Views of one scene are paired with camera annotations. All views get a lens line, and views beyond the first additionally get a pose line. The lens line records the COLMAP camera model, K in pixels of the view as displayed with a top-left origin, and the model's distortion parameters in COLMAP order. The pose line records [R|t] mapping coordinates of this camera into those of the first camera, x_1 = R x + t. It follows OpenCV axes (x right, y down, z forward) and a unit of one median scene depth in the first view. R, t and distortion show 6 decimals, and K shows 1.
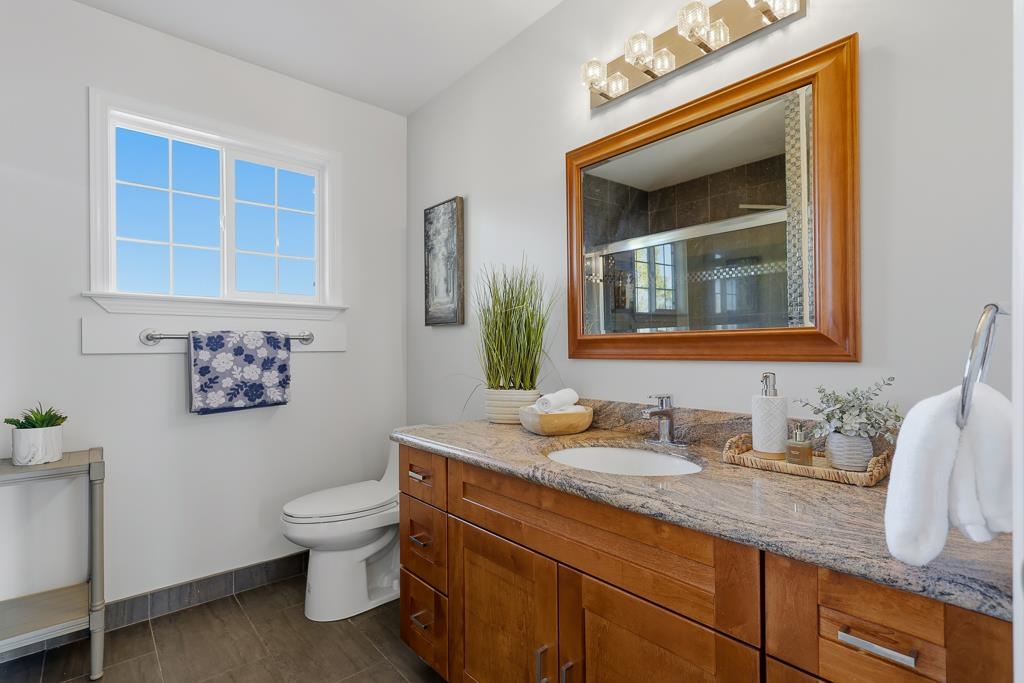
lens RADIAL K [[472.9, 0, 510.4], [0, 472.9, 345.1], [0, 0, 1]] dist [0.000402, 0.000670]
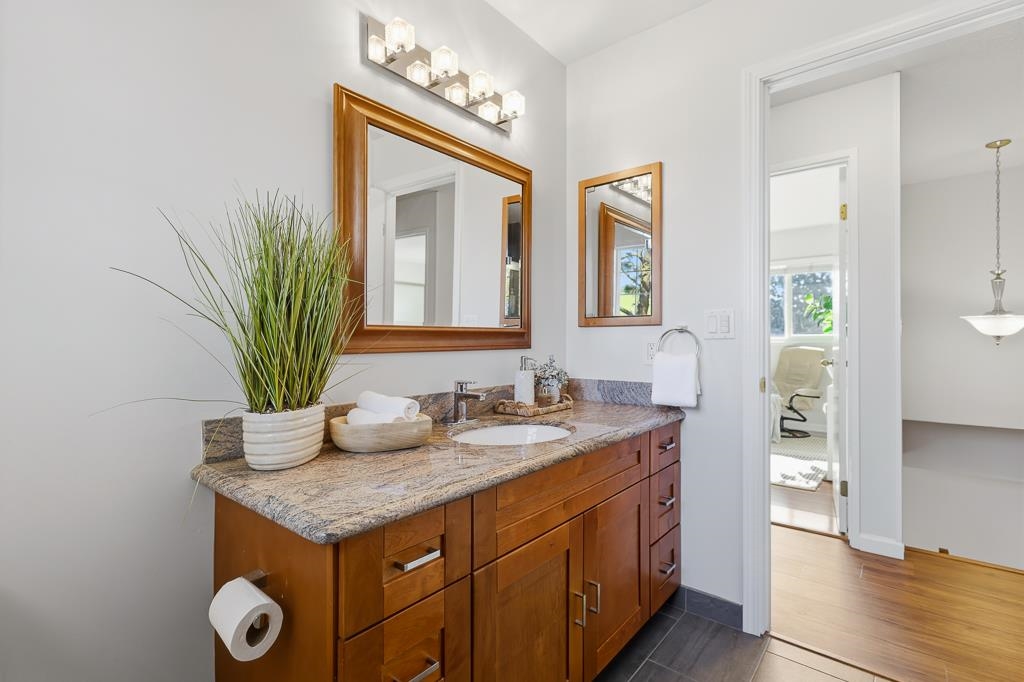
lens RADIAL K [[472.9, 0, 511.0], [0, 472.9, 336.5], [0, 0, 1]] dist [0.000402, 0.000670]
pose [[-0.146949, 0.006383, 0.989124, -0.852127], [-0.005973, 0.999955, -0.007340, 0.004007], [-0.989126, -0.006987, -0.146904, 1.057139]]
